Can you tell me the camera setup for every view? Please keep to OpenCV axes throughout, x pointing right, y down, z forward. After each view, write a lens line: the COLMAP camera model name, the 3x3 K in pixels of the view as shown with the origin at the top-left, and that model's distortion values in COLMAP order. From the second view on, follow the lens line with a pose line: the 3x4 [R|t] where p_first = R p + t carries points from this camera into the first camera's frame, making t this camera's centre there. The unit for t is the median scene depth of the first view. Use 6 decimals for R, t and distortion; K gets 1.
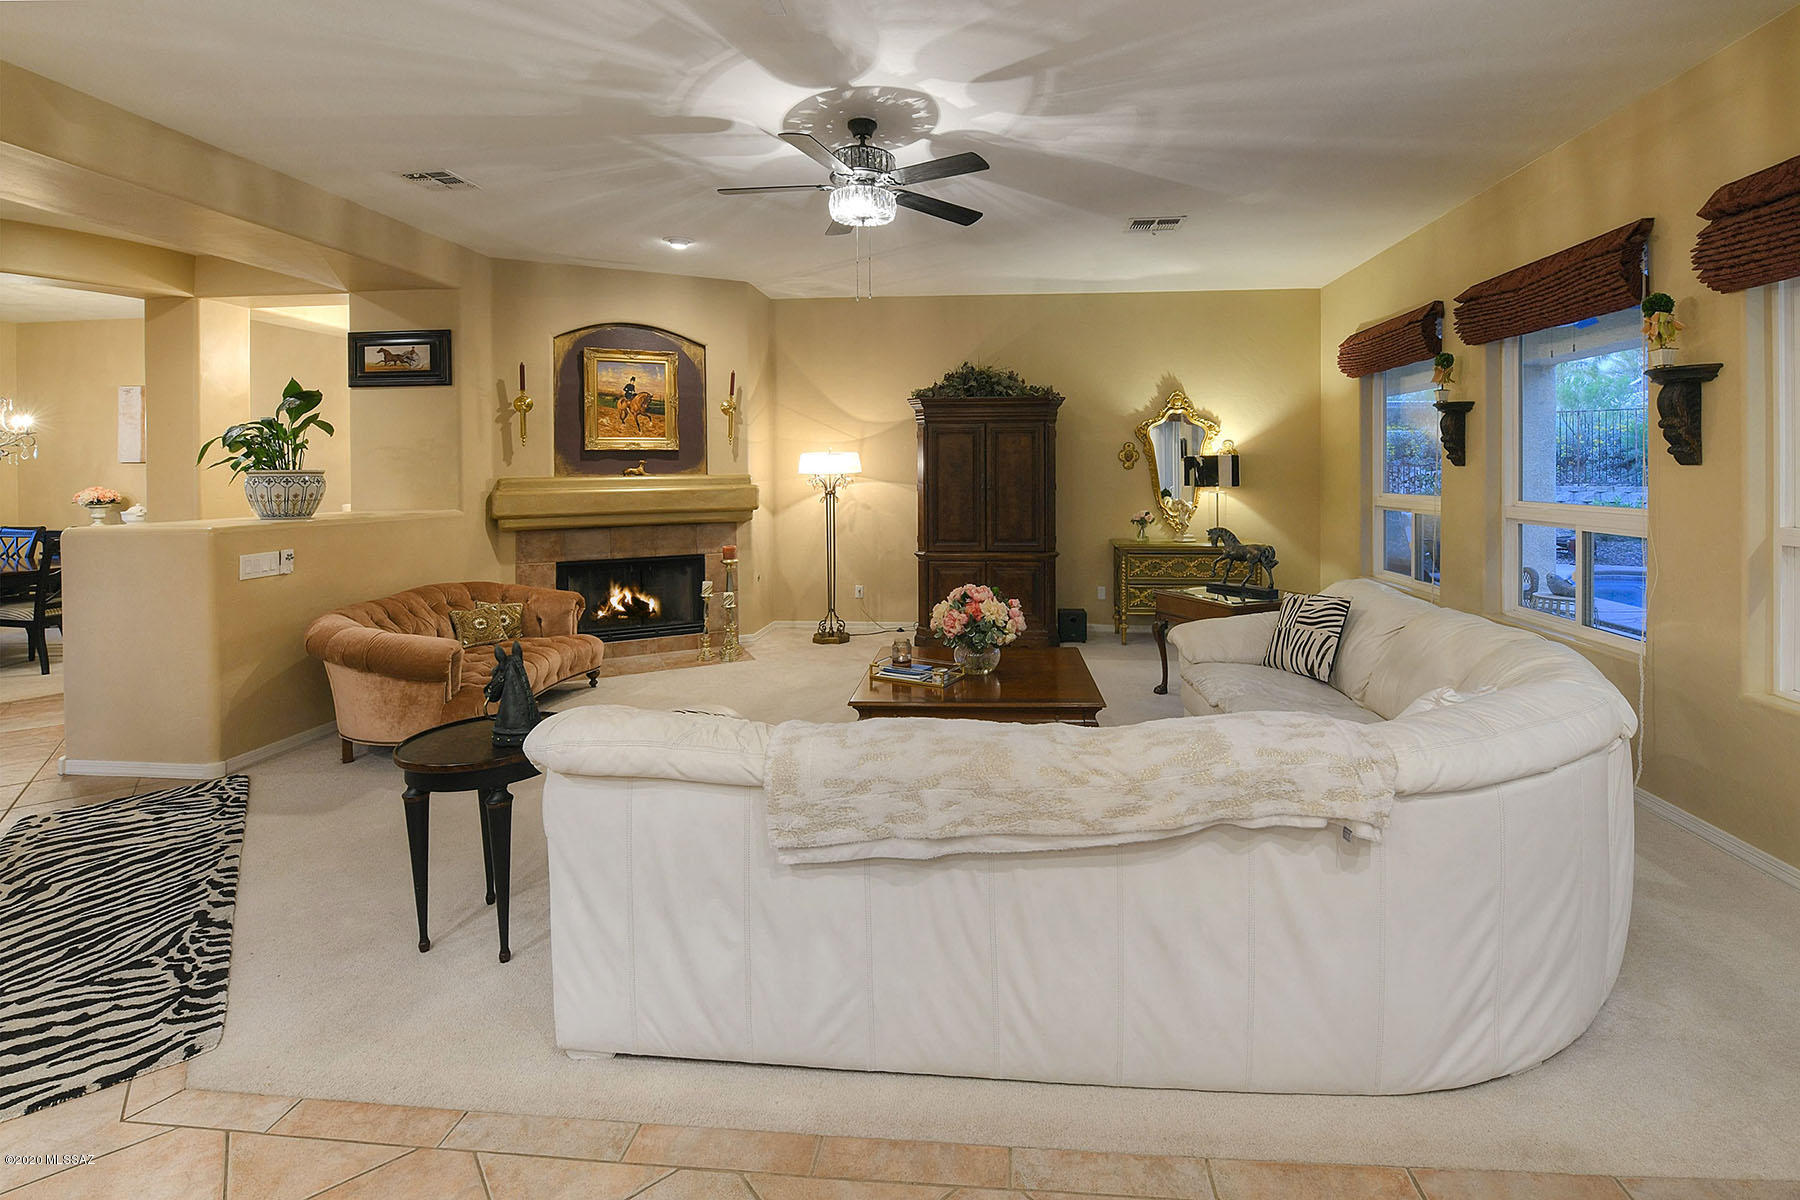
lens RADIAL K [[801.3, 0, 1011.8], [0, 801.3, 472.1], [0, 0, 1]] dist [0.000456, -0.000053]
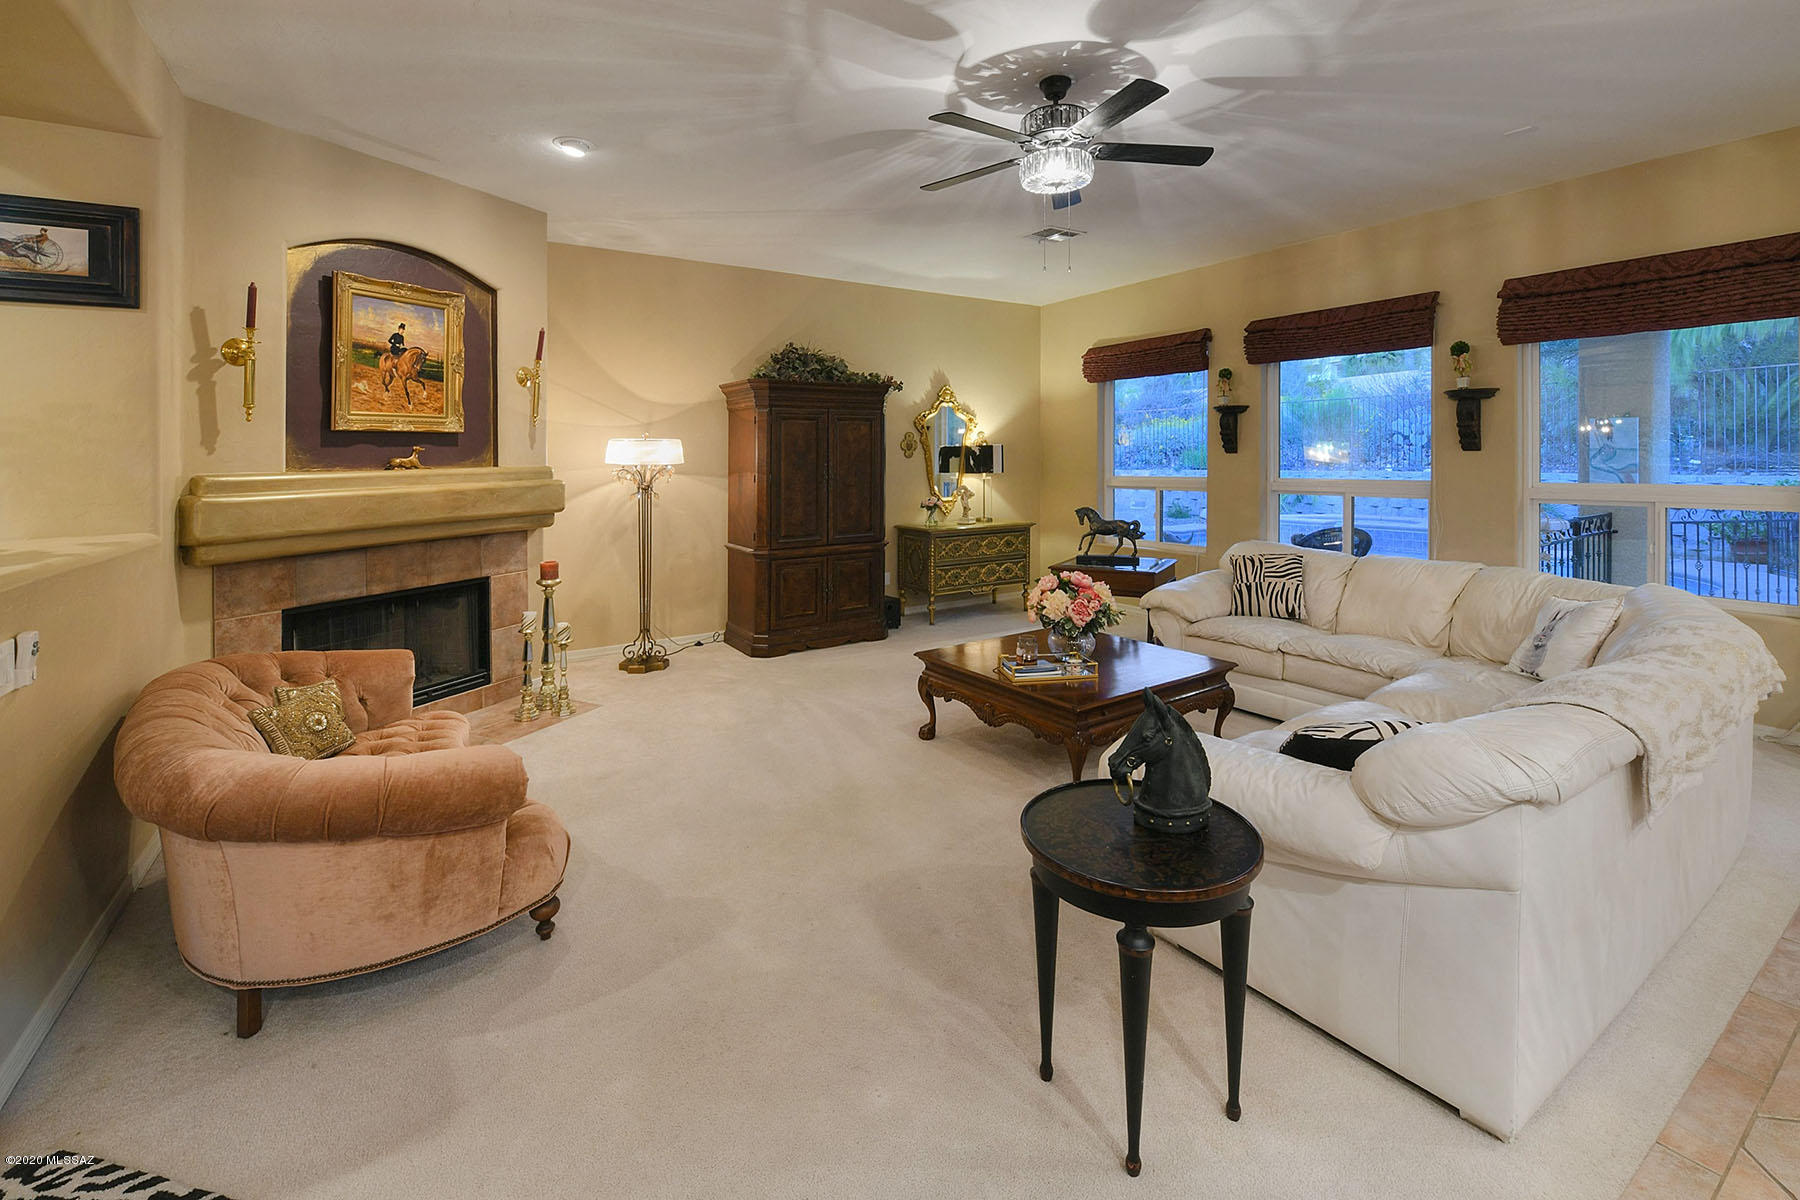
lens RADIAL K [[755.3, 0, 873.4], [0, 755.3, 459.3], [0, 0, 1]] dist [0.000478, -0.004980]
pose [[0.813037, -0.004758, 0.582193, -0.520663], [0.008785, 0.999953, -0.004097, 0.002120], [-0.582146, 0.008446, 0.813040, 0.250061]]
